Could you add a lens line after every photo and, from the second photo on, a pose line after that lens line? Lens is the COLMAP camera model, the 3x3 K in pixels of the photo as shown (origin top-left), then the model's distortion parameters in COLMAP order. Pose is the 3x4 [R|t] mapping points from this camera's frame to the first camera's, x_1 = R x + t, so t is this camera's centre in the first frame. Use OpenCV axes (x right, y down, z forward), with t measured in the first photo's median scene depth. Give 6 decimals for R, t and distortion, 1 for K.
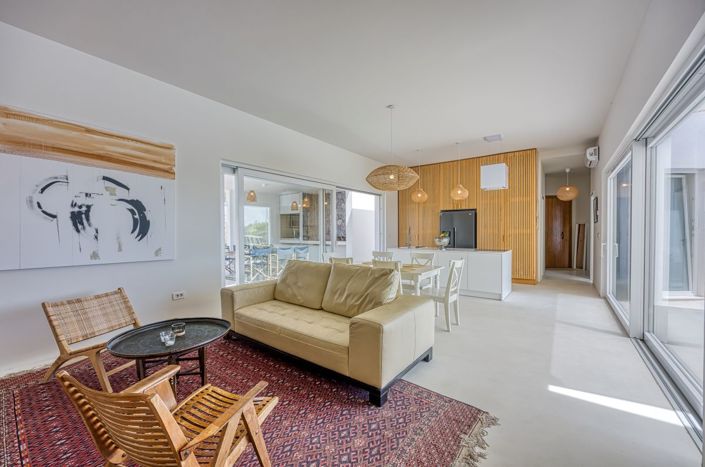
lens RADIAL K [[286.2, 0, 352.5], [0, 286.2, 233.5], [0, 0, 1]] dist [0.000428, -0.000017]
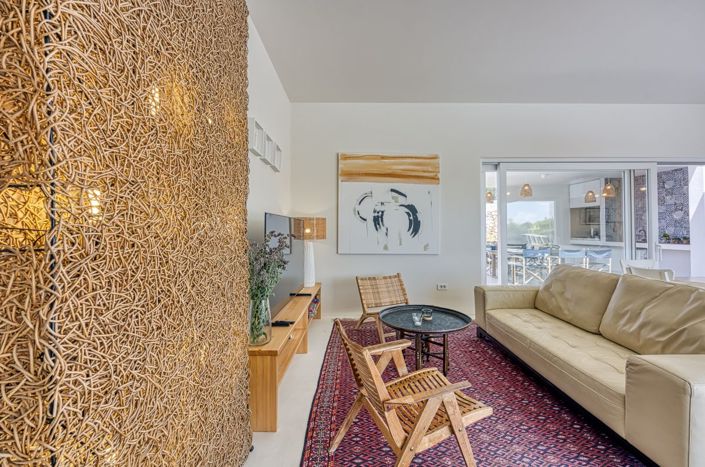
lens RADIAL K [[290.6, 0, 352.3], [0, 290.6, 224.4], [0, 0, 1]] dist [0.000008, 0.000026]
pose [[0.607309, -0.016064, -0.794303, 0.103550], [-0.003879, 0.999724, -0.023184, -0.000277], [0.794456, 0.017161, 0.607079, 0.027299]]
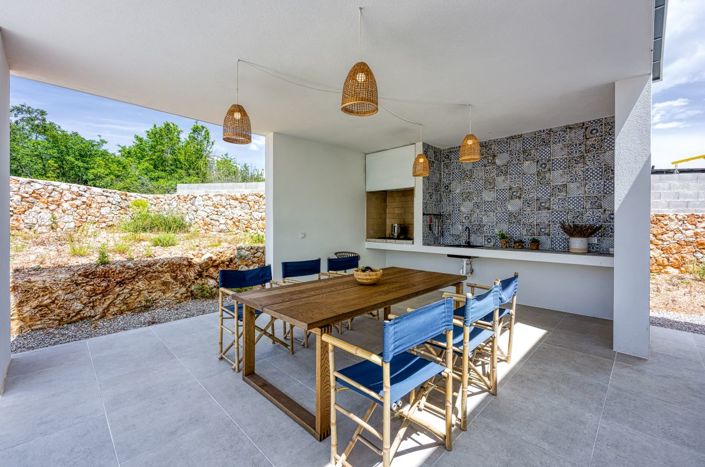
lens RADIAL K [[290.6, 0, 352.3], [0, 290.6, 224.4], [0, 0, 1]] dist [0.000008, 0.000026]
pose [[0.990106, 0.000048, -0.140319, -0.780603], [0.000385, 0.999995, 0.003062, -0.040191], [0.140319, -0.003085, 0.990102, 1.848300]]
